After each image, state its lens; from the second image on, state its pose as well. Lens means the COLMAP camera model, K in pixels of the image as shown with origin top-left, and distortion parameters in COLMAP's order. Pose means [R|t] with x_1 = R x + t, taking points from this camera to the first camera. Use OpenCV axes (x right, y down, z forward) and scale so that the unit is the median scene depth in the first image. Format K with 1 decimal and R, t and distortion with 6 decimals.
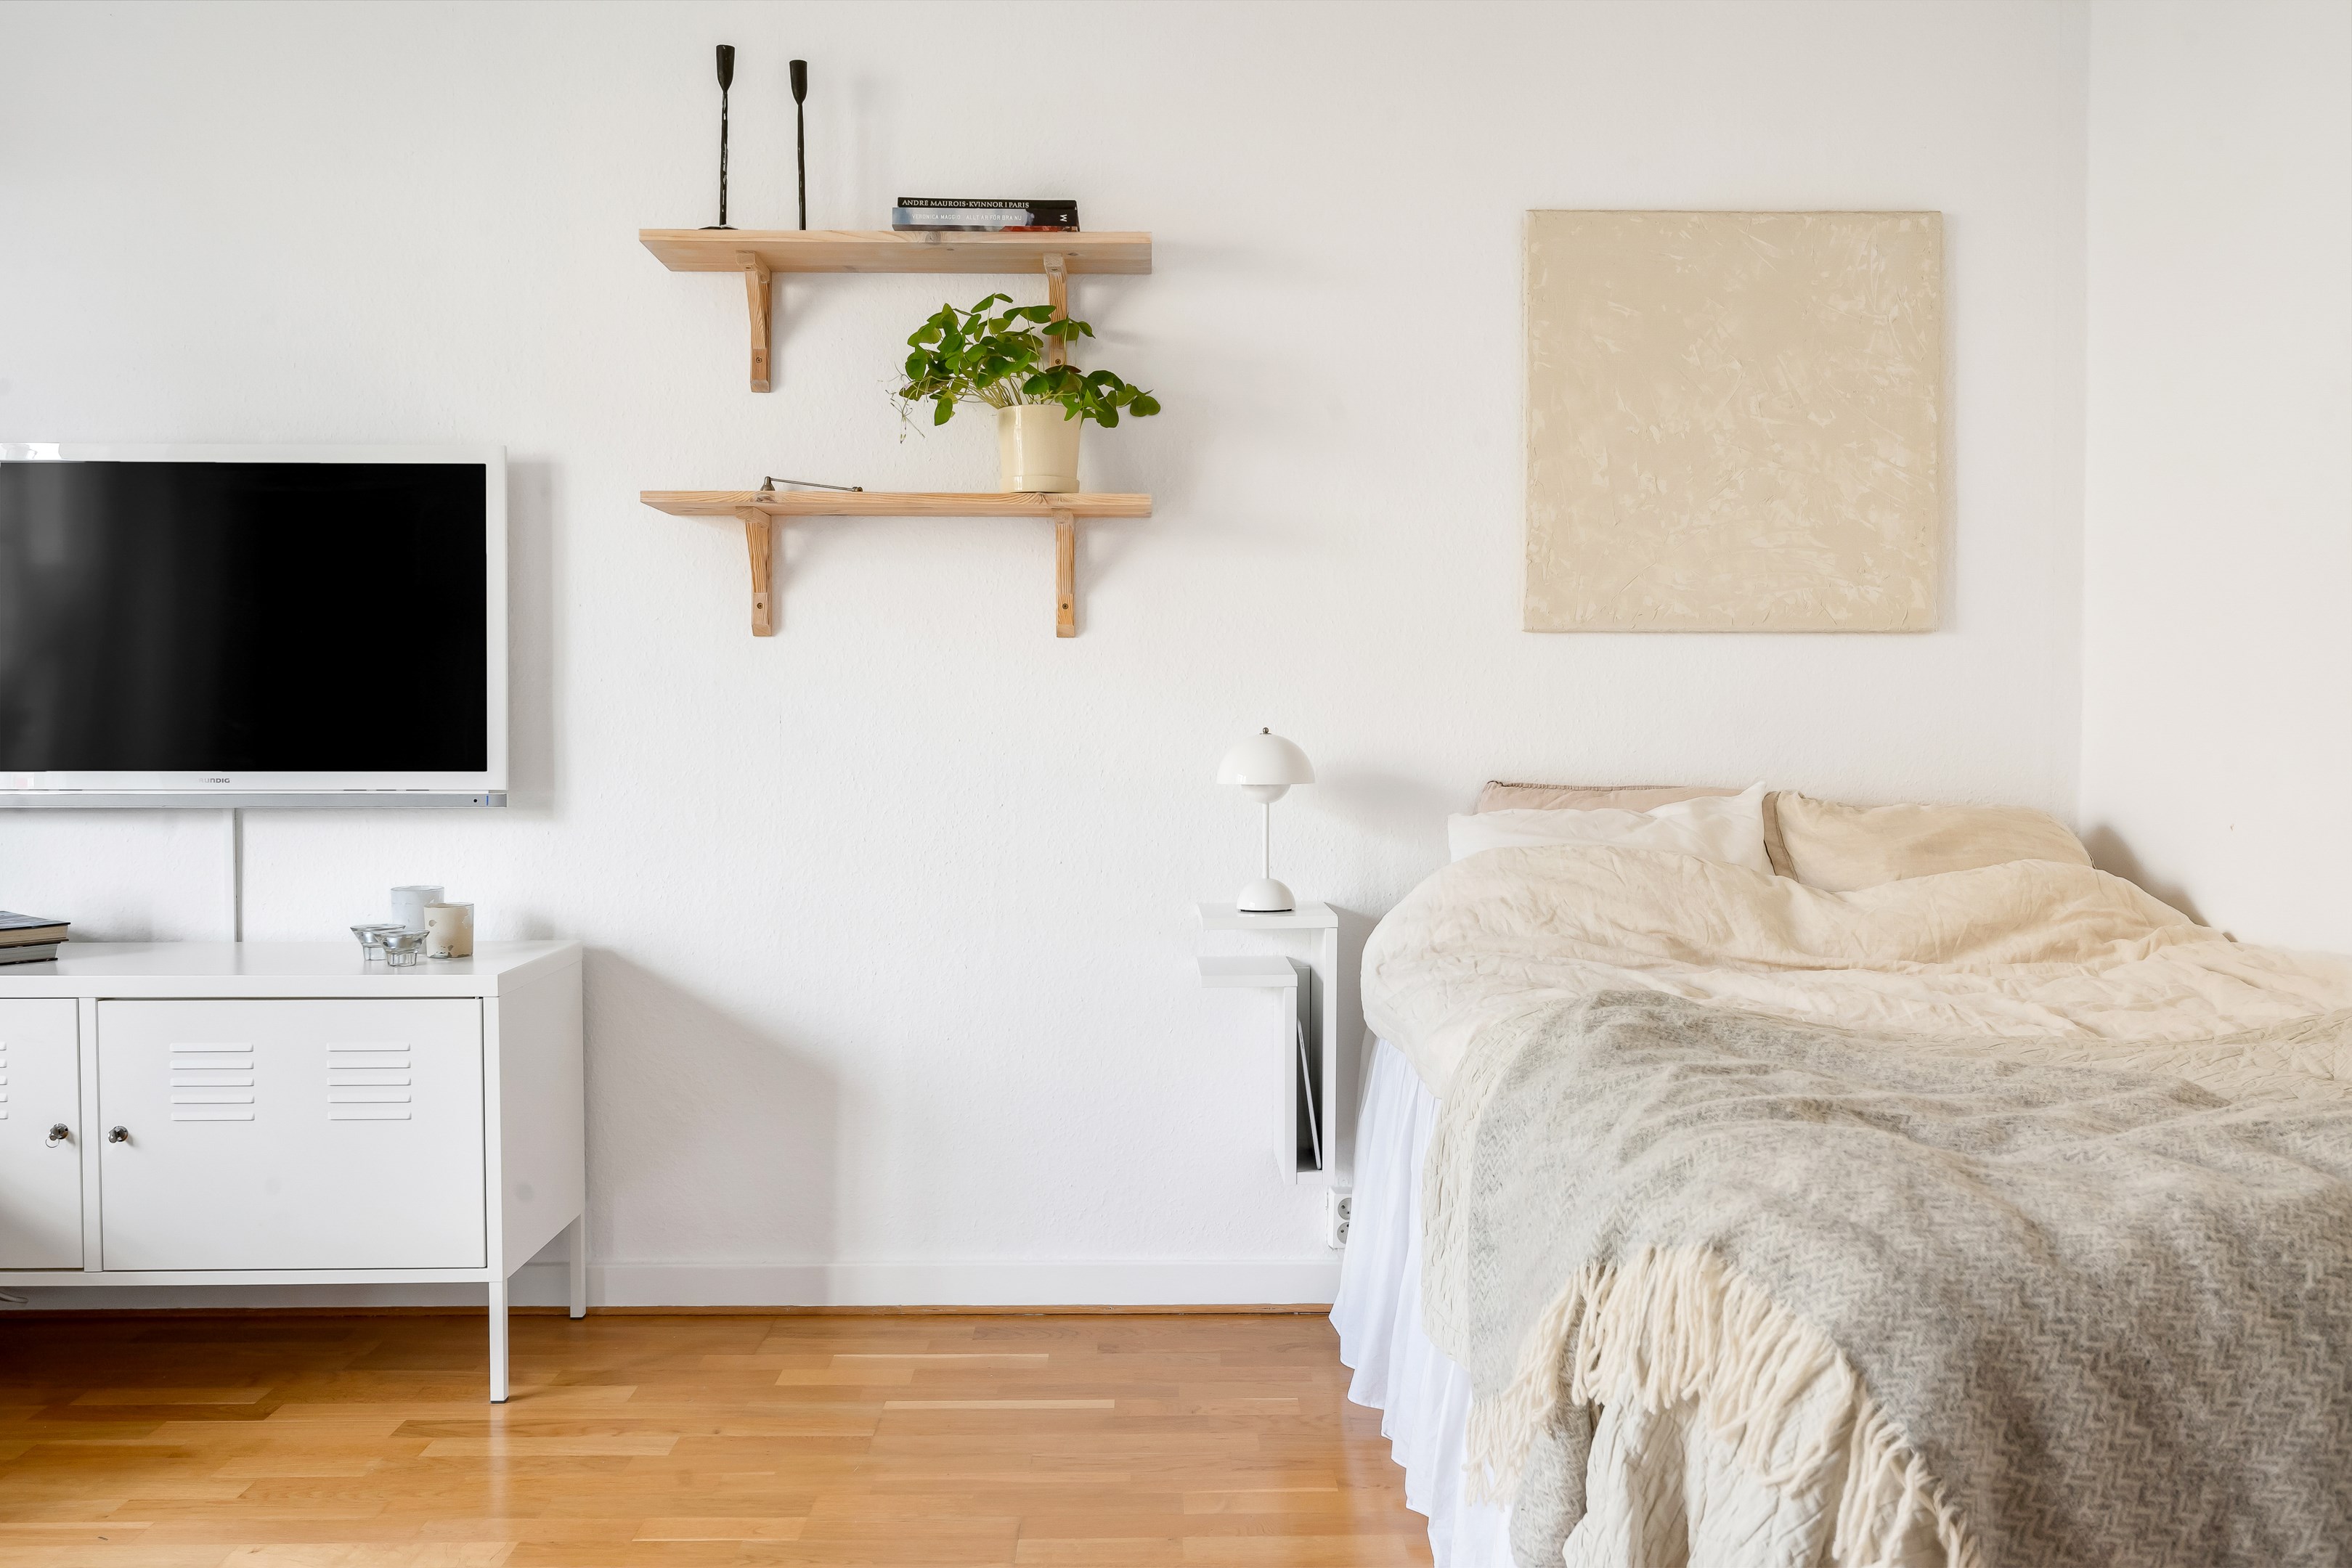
lens RADIAL K [[1863.7, 0, 1176.0], [0, 1863.7, 784.0], [0, 0, 1]] dist [-0.007219, -0.003800]
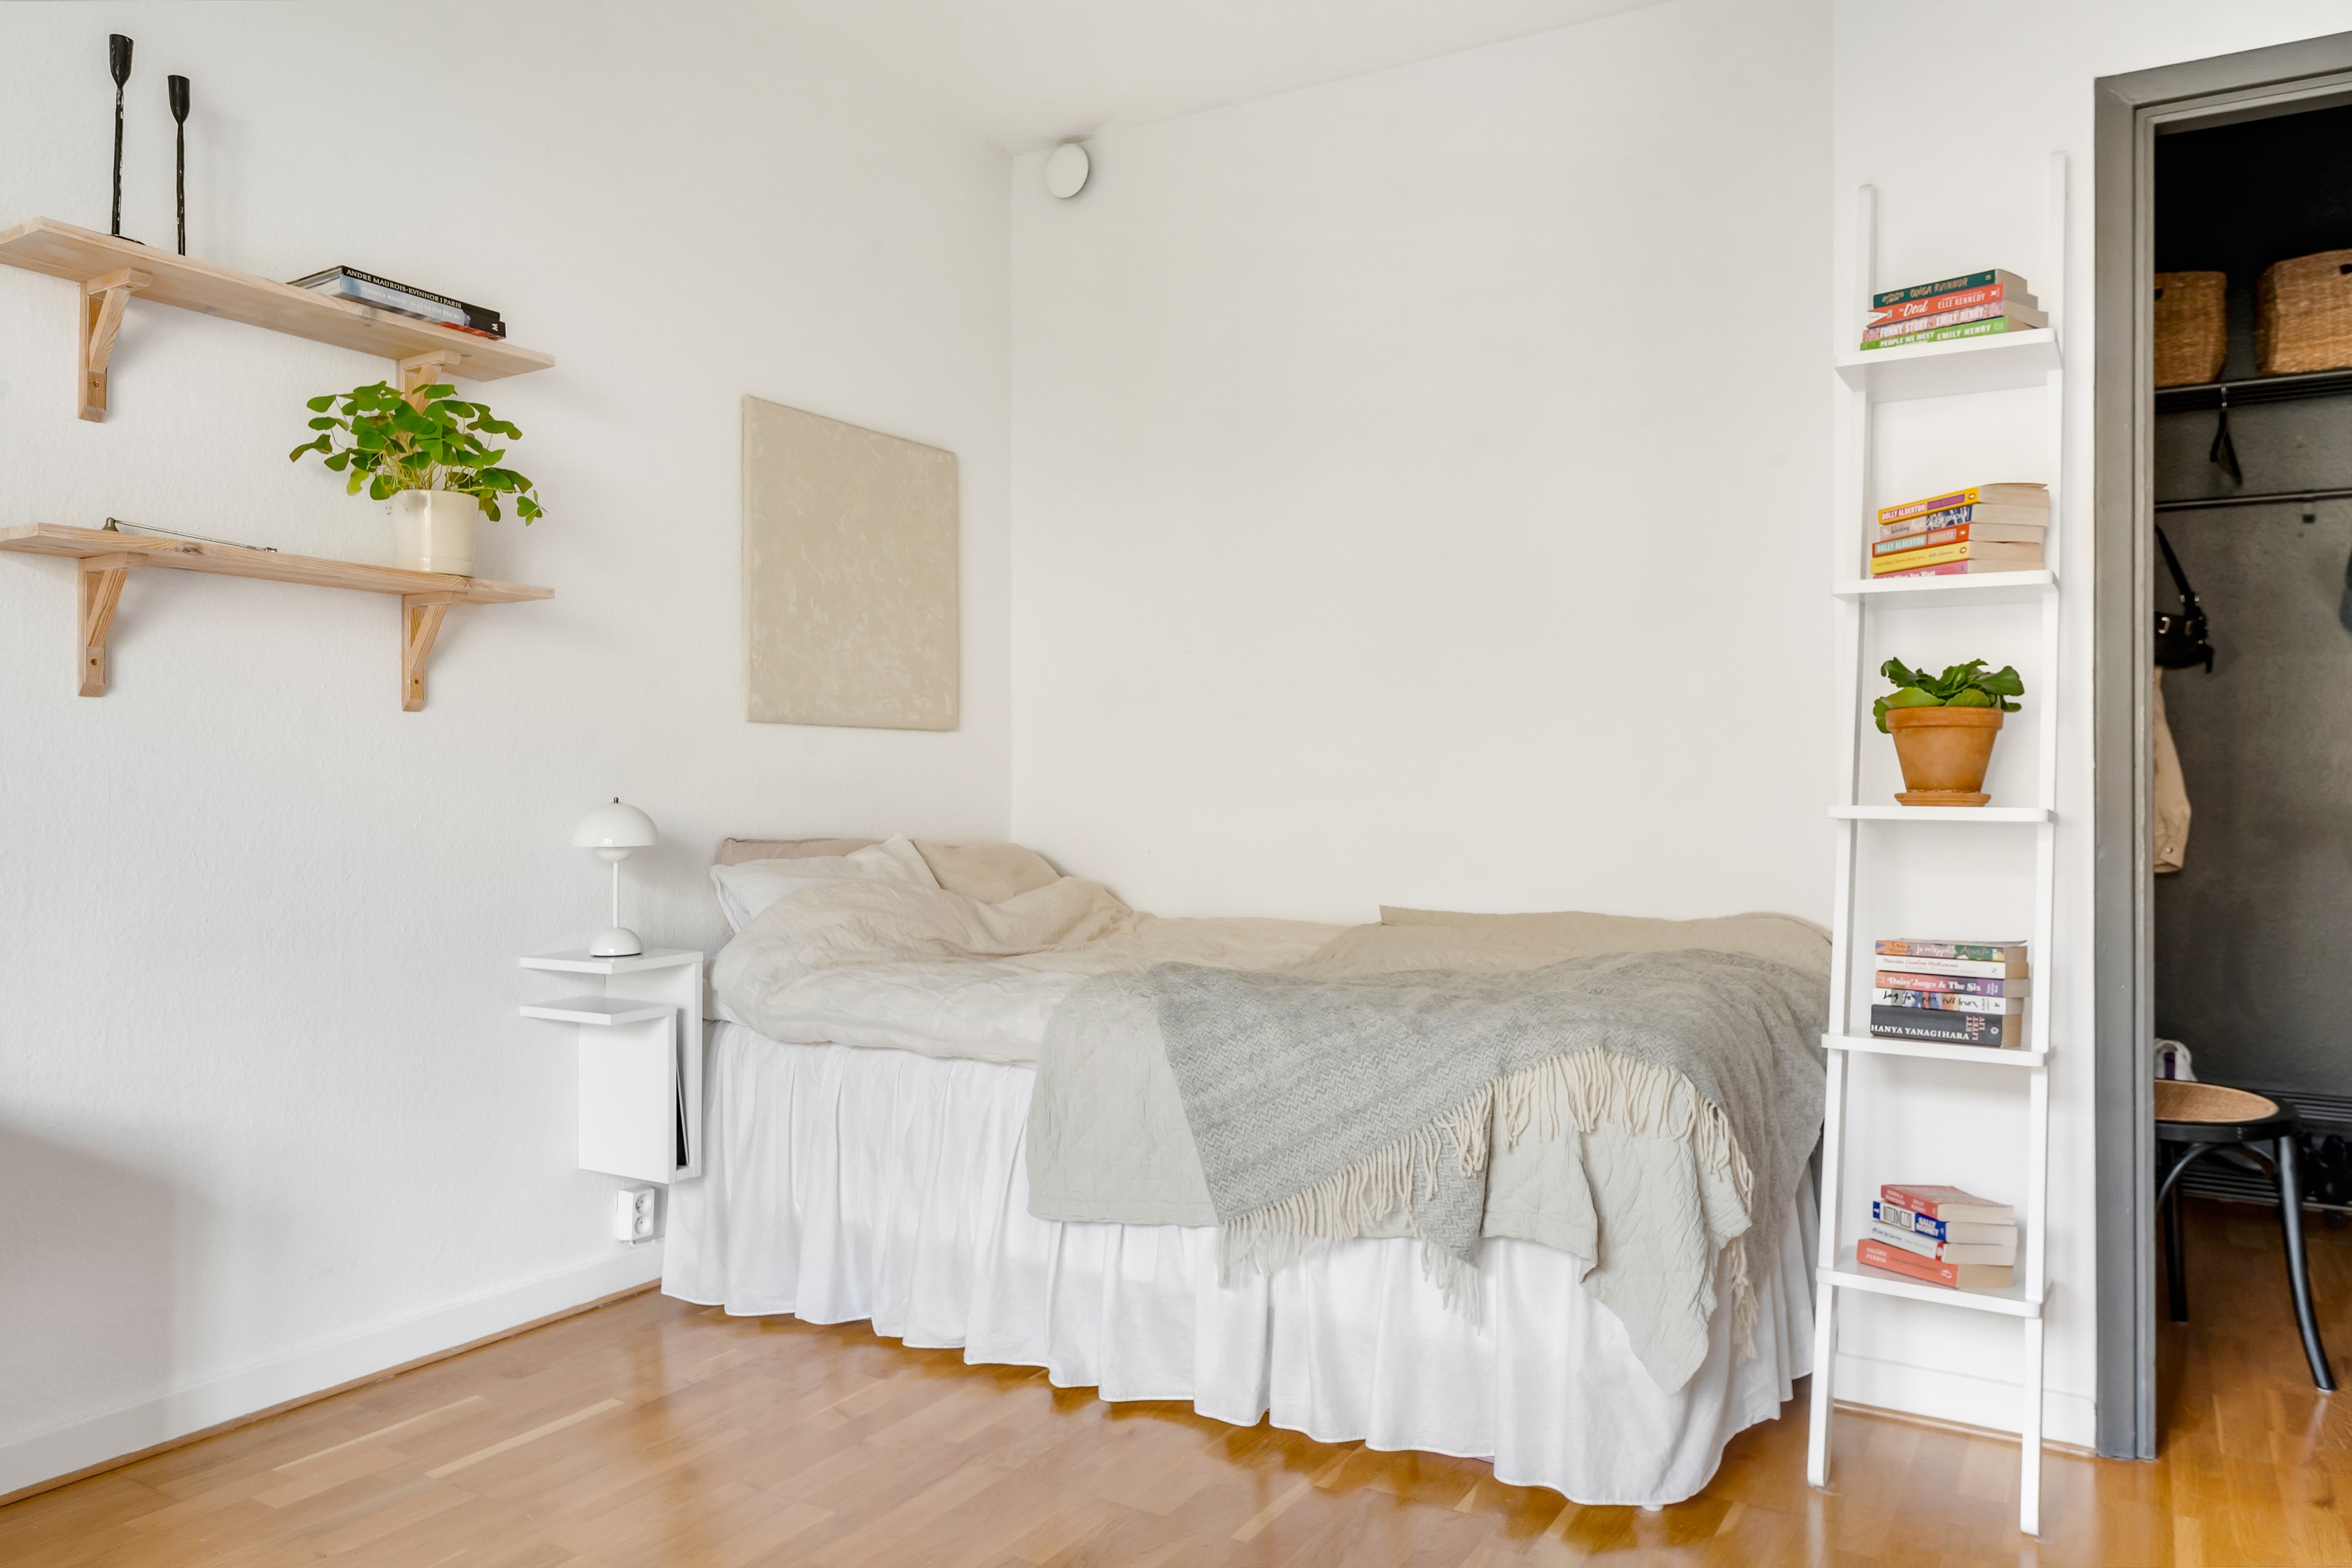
lens RADIAL K [[1598.4, 0, 1176.0], [0, 1598.4, 784.0], [0, 0, 1]] dist [-0.003547, -0.004281]
pose [[0.527123, 0.001146, 0.849789, -0.596887], [0.026856, 0.999477, -0.018006, -0.010828], [-0.849365, 0.032314, 0.526816, 0.172386]]
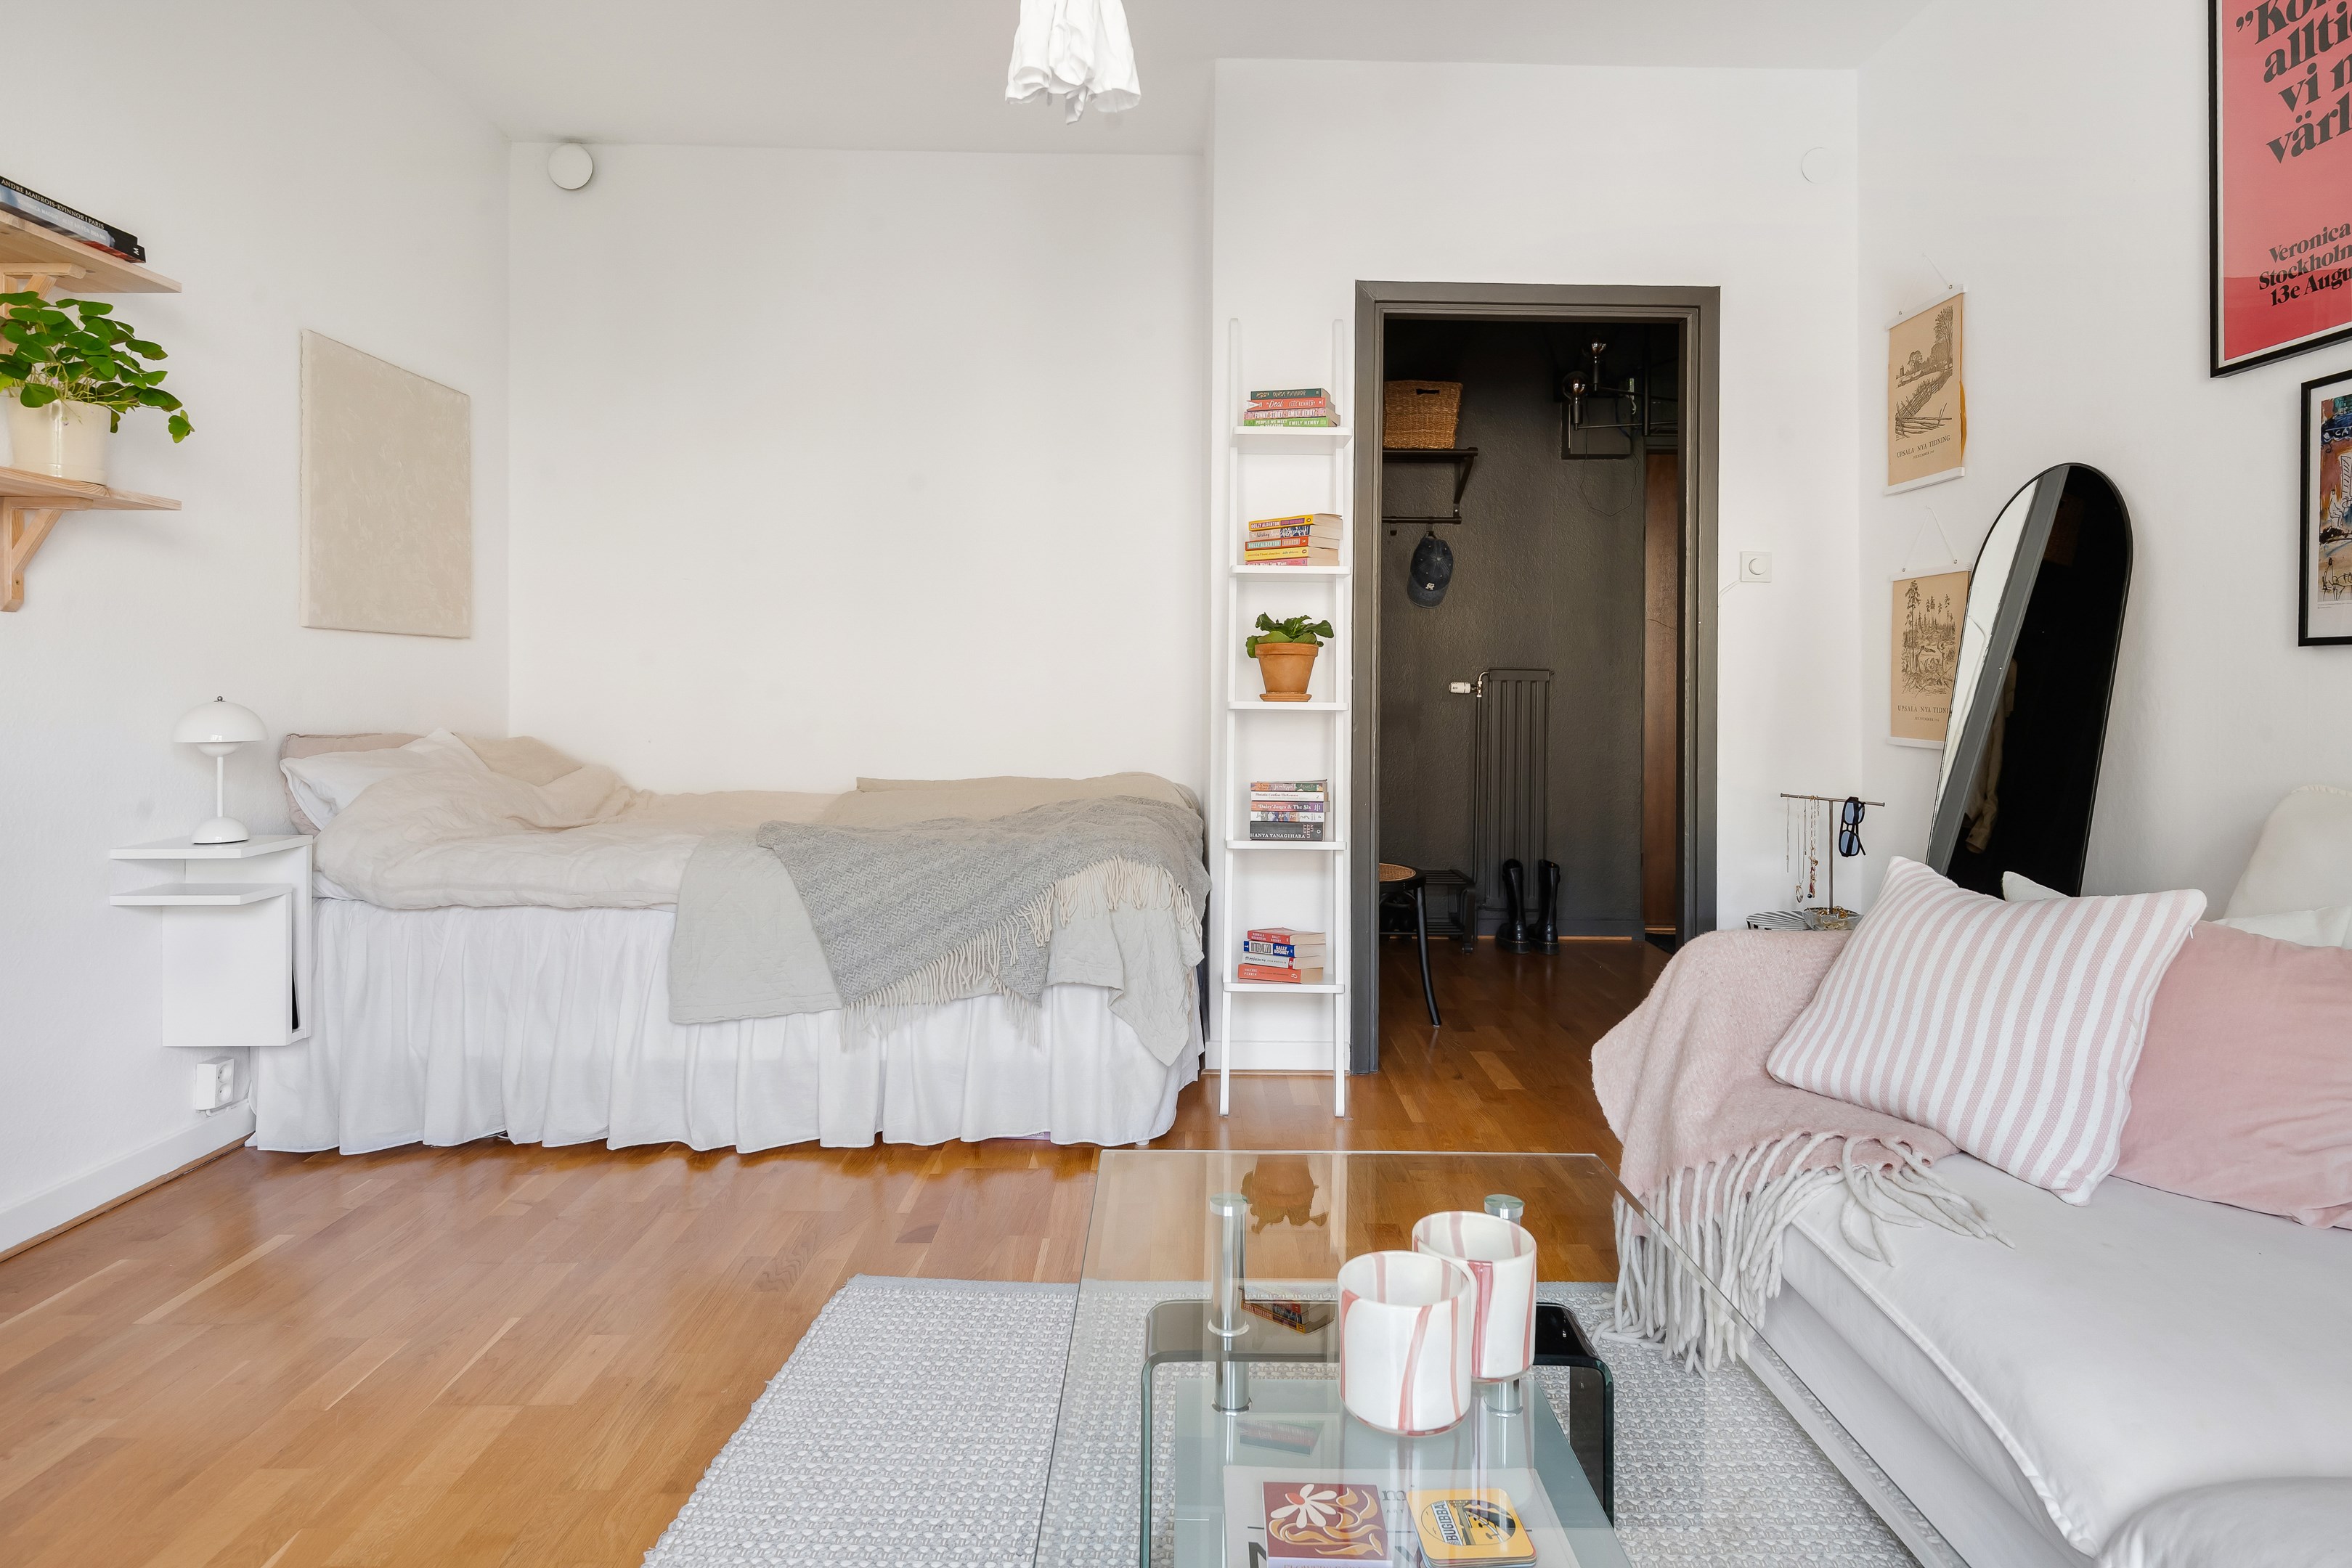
lens RADIAL K [[1306.3, 0, 1189.6], [0, 1306.3, 706.5], [0, 0, 1]] dist [-0.004496, -0.001656]
pose [[0.000610, -0.013254, 0.999912, -0.803788], [0.027736, 0.999528, 0.013232, -0.016343], [-0.999615, 0.027725, 0.000977, 0.337209]]
